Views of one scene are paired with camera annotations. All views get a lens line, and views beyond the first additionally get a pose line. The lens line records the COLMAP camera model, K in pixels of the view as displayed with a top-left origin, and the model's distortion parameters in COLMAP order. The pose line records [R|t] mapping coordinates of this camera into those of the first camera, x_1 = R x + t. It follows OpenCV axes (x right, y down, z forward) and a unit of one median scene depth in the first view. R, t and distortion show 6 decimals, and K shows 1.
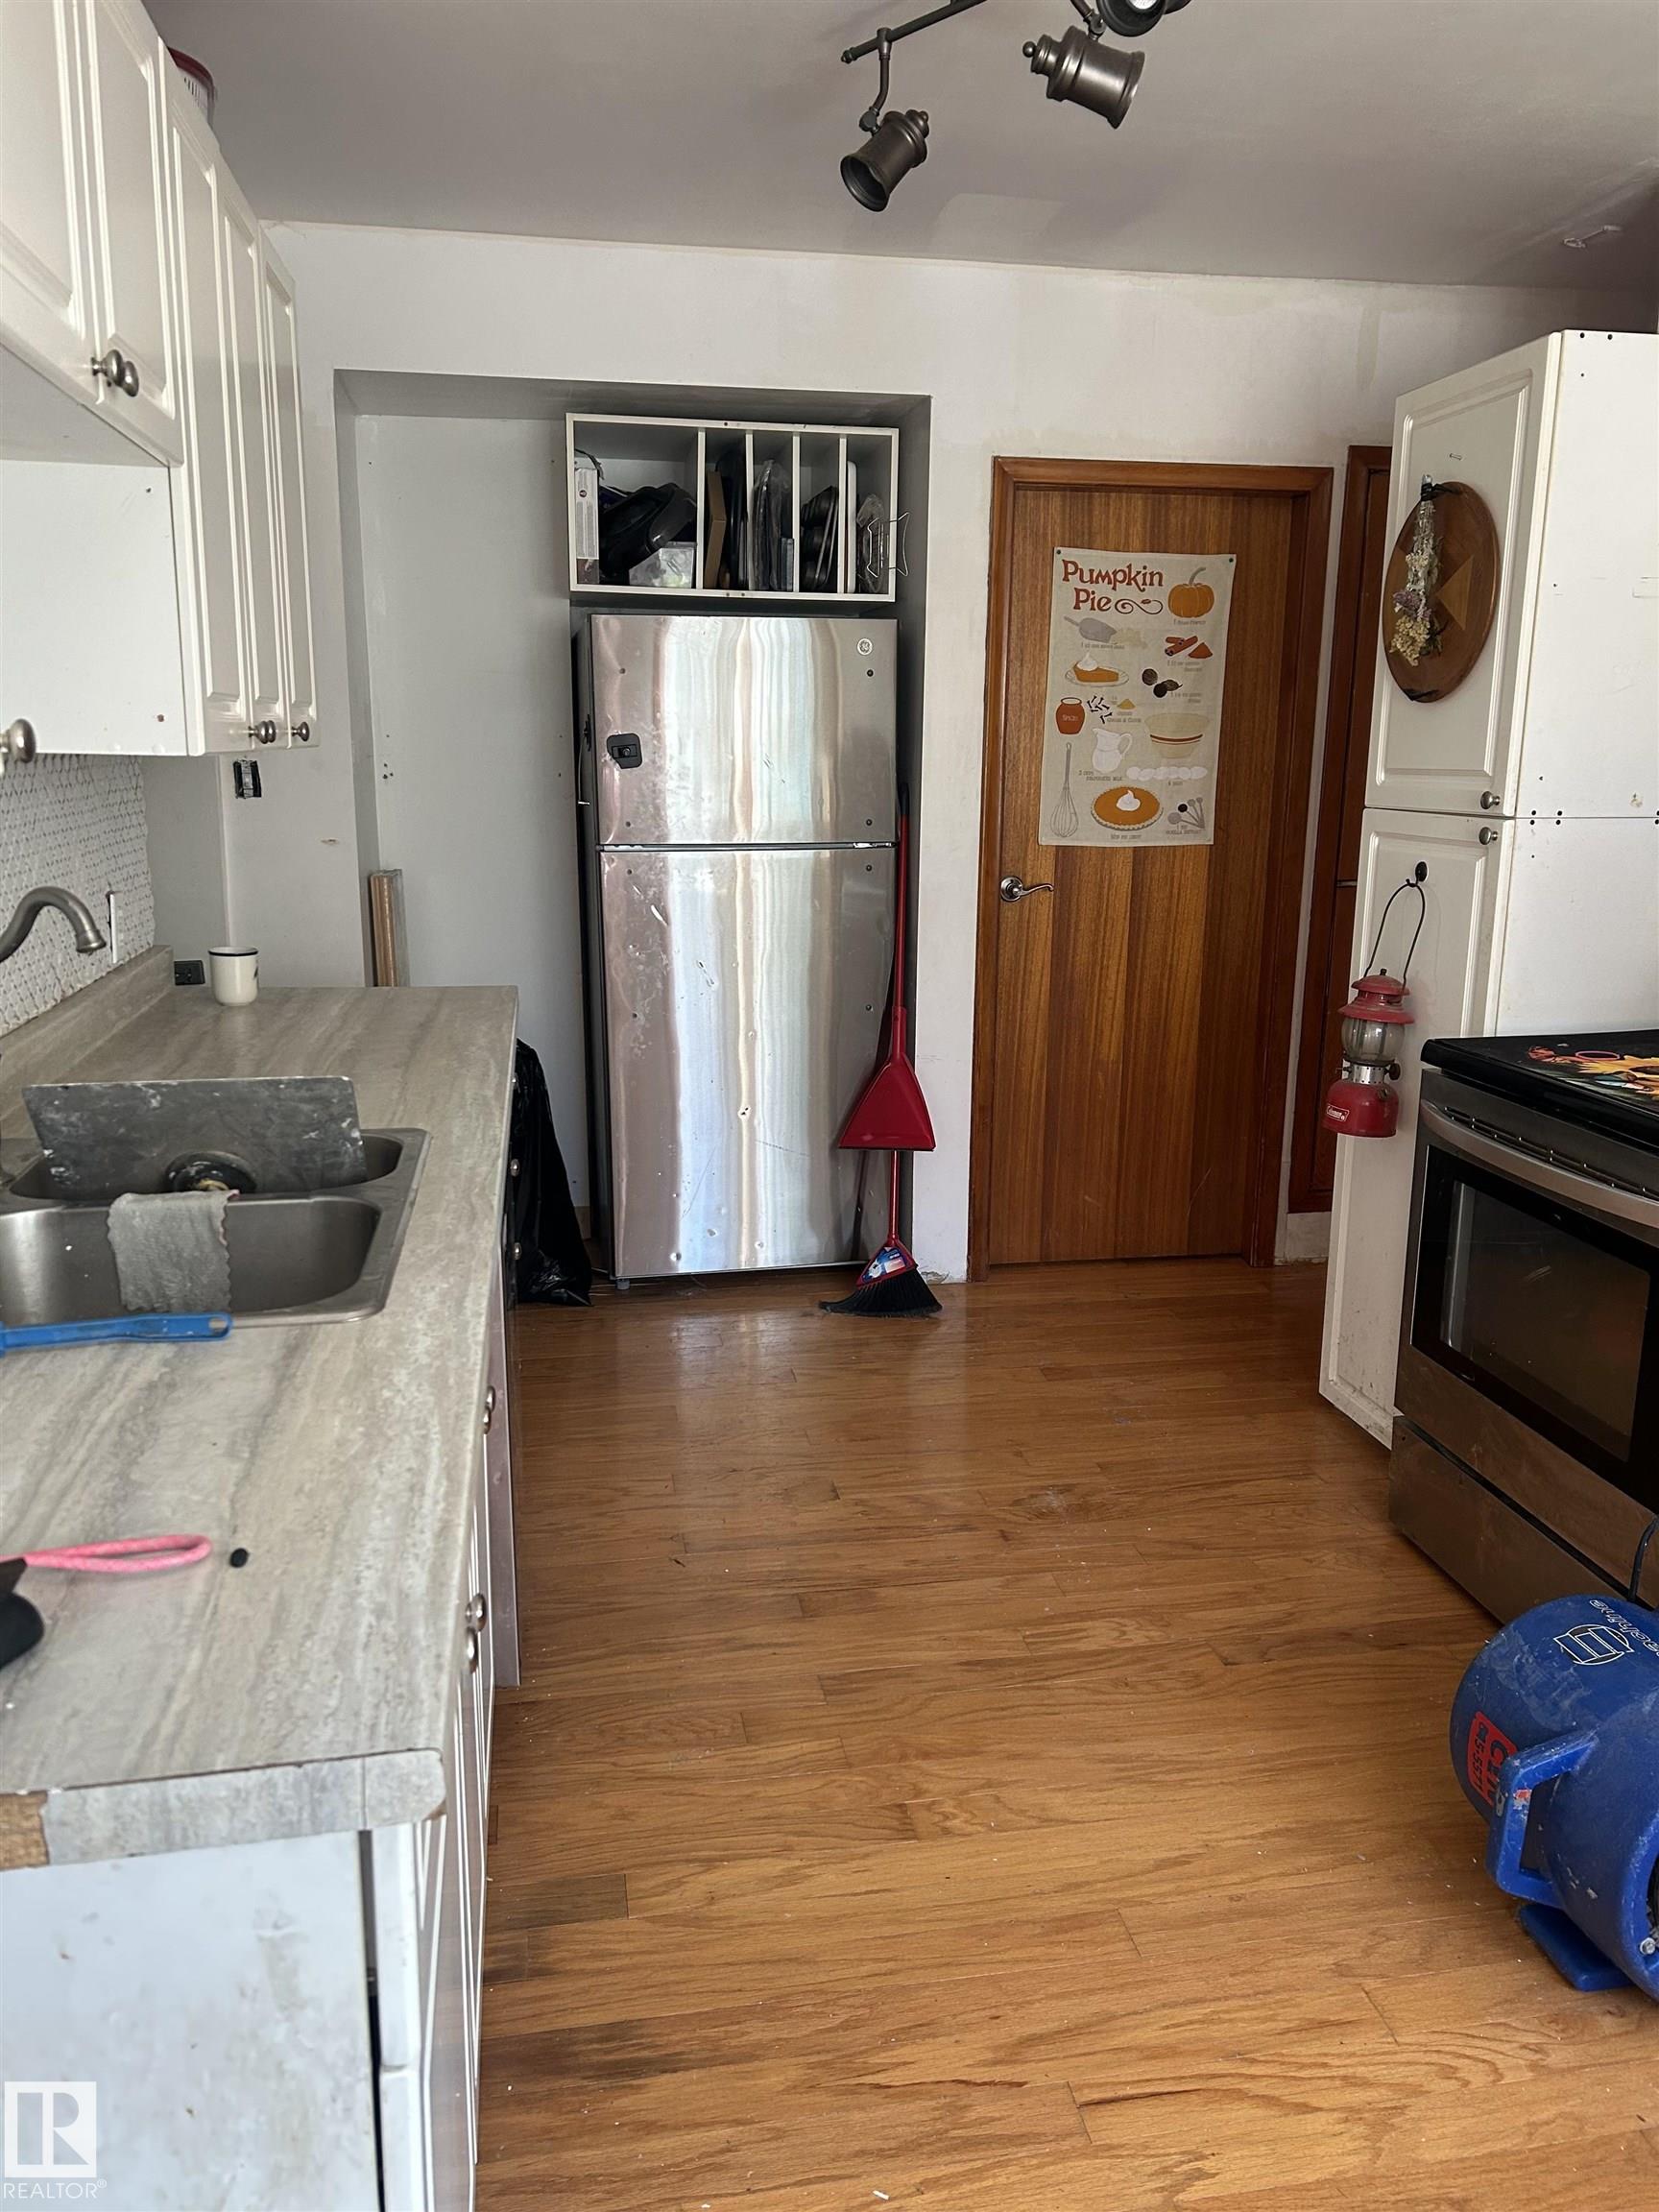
lens RADIAL K [[1671.1, 0, 831.8], [0, 1671.1, 1111.1], [0, 0, 1]] dist [0.085571, -0.096969]
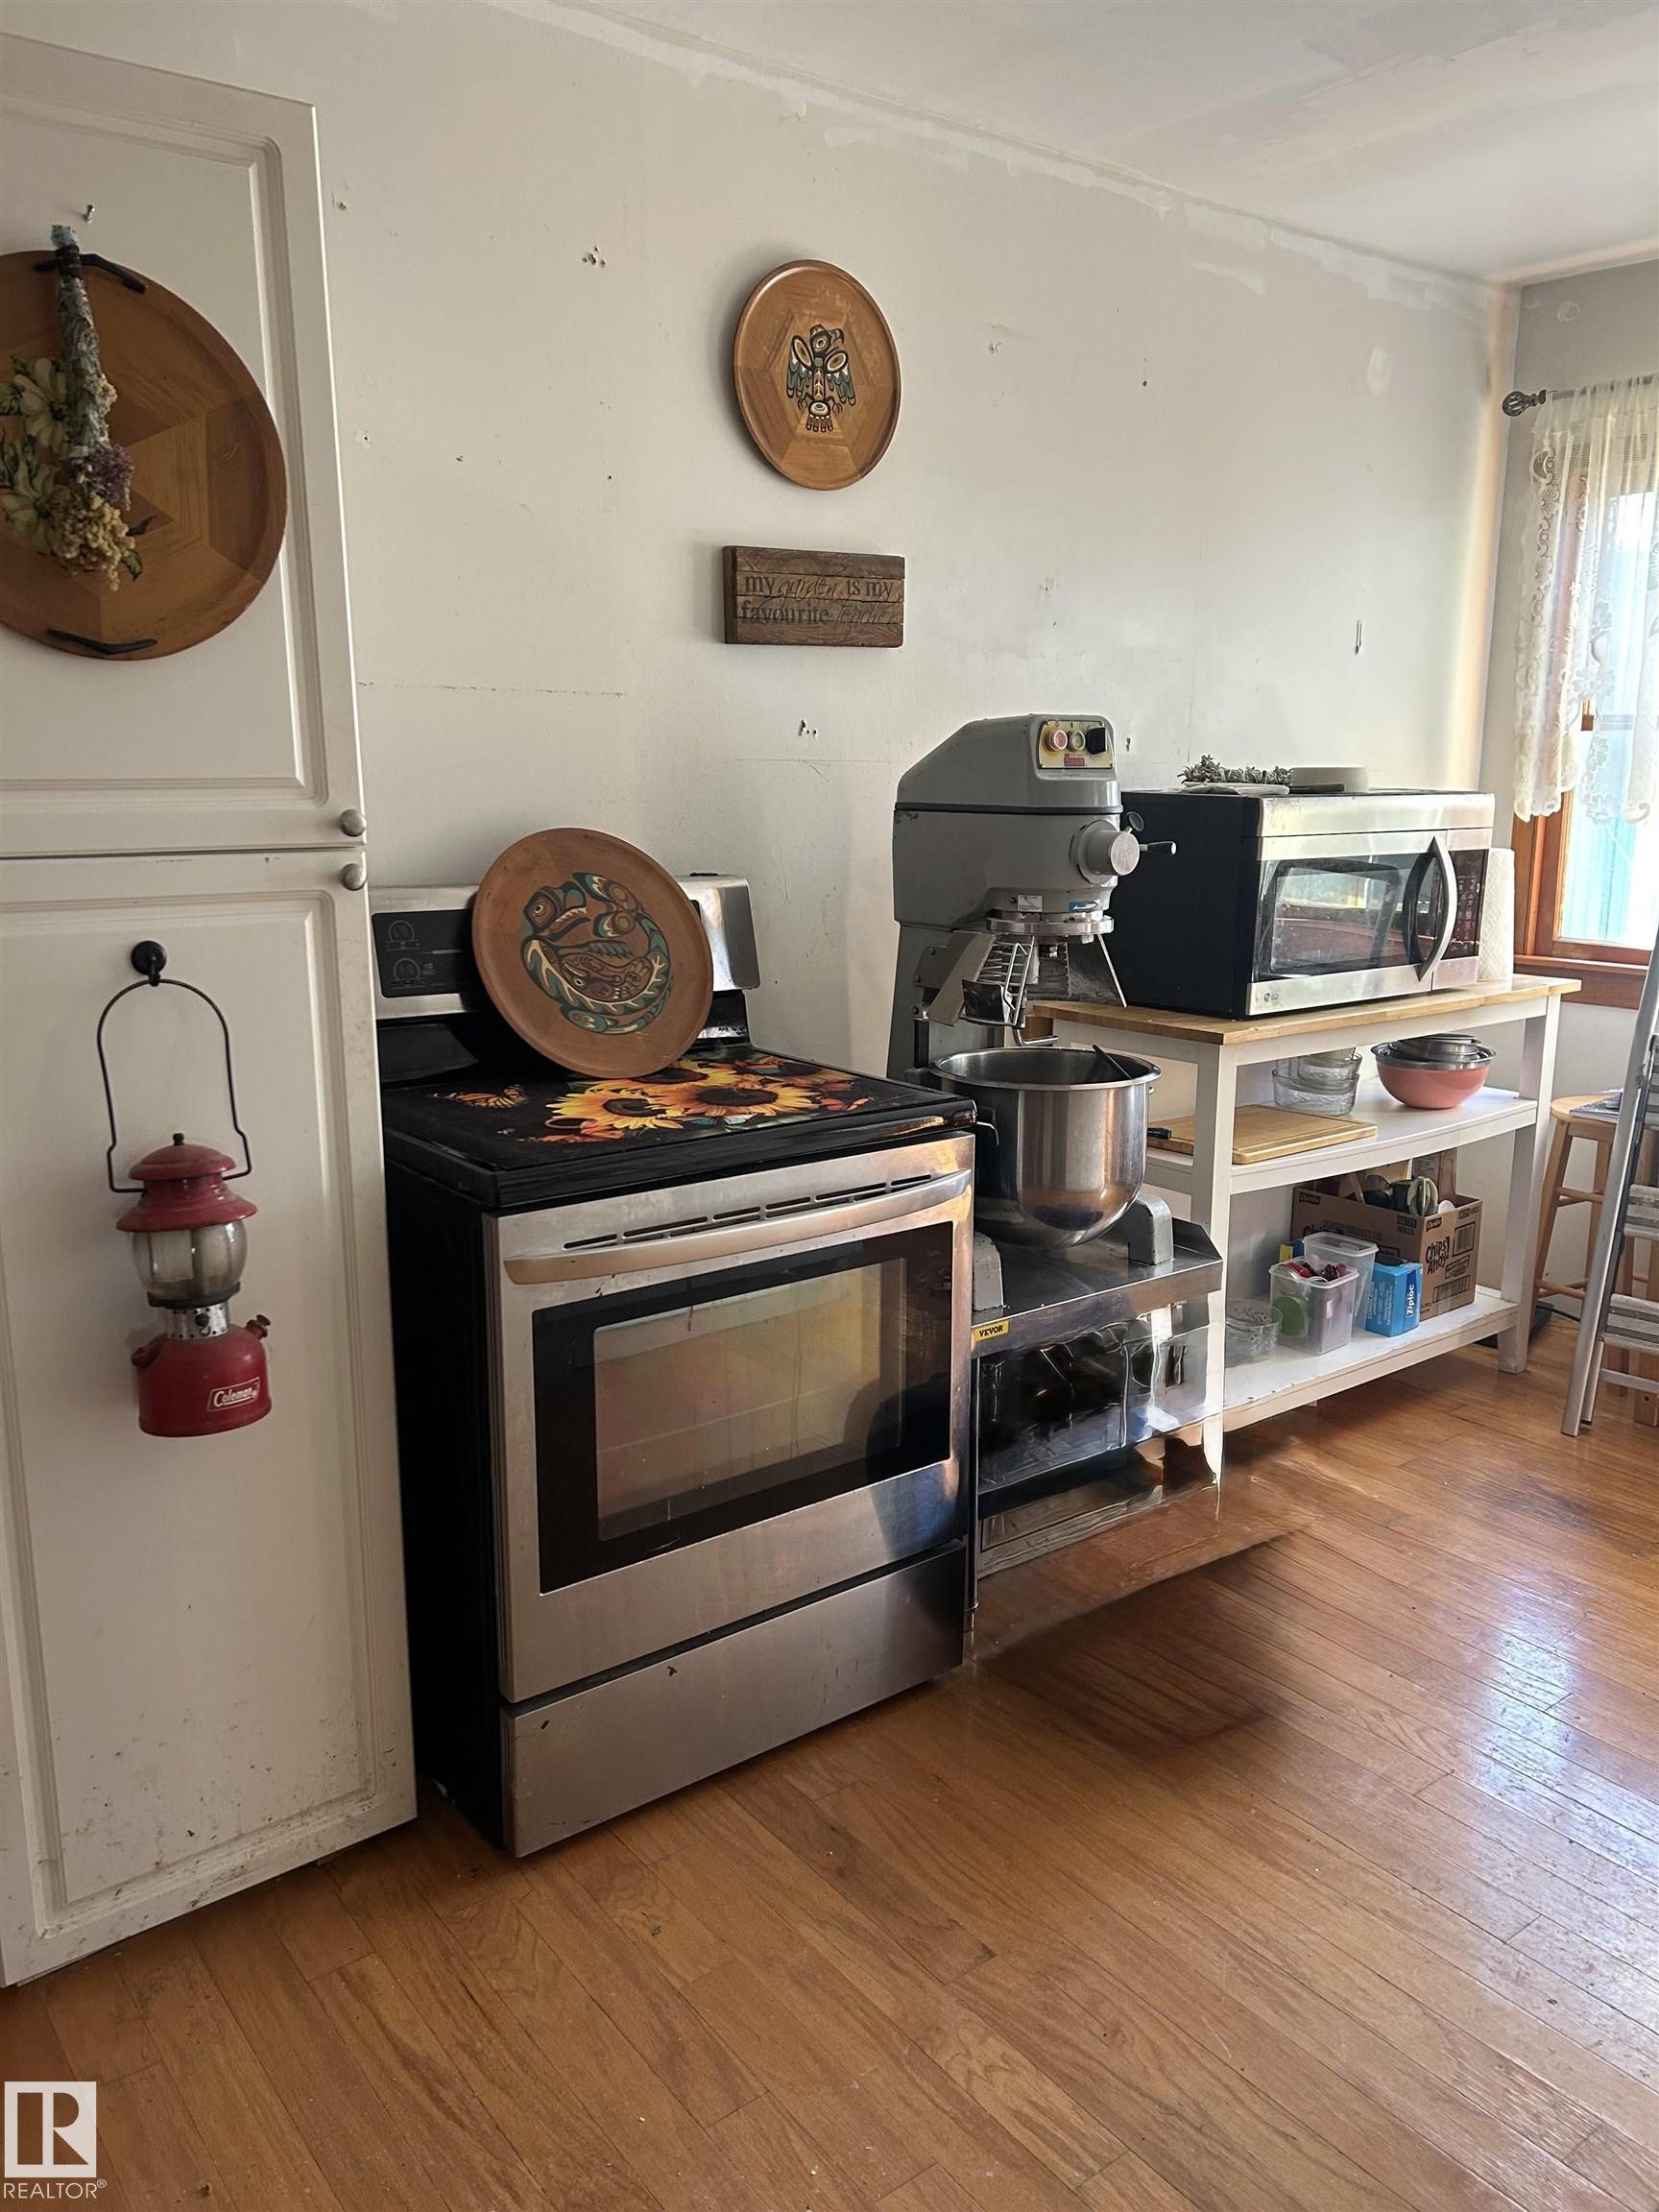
lens RADIAL K [[1671.1, 0, 831.8], [0, 1671.1, 1111.1], [0, 0, 1]] dist [0.085571, -0.096969]
pose [[-0.467224, -0.185445, 0.864472, -0.289998], [0.189719, 0.933952, 0.302887, -0.243278], [-0.863544, 0.305523, -0.401182, 1.143324]]
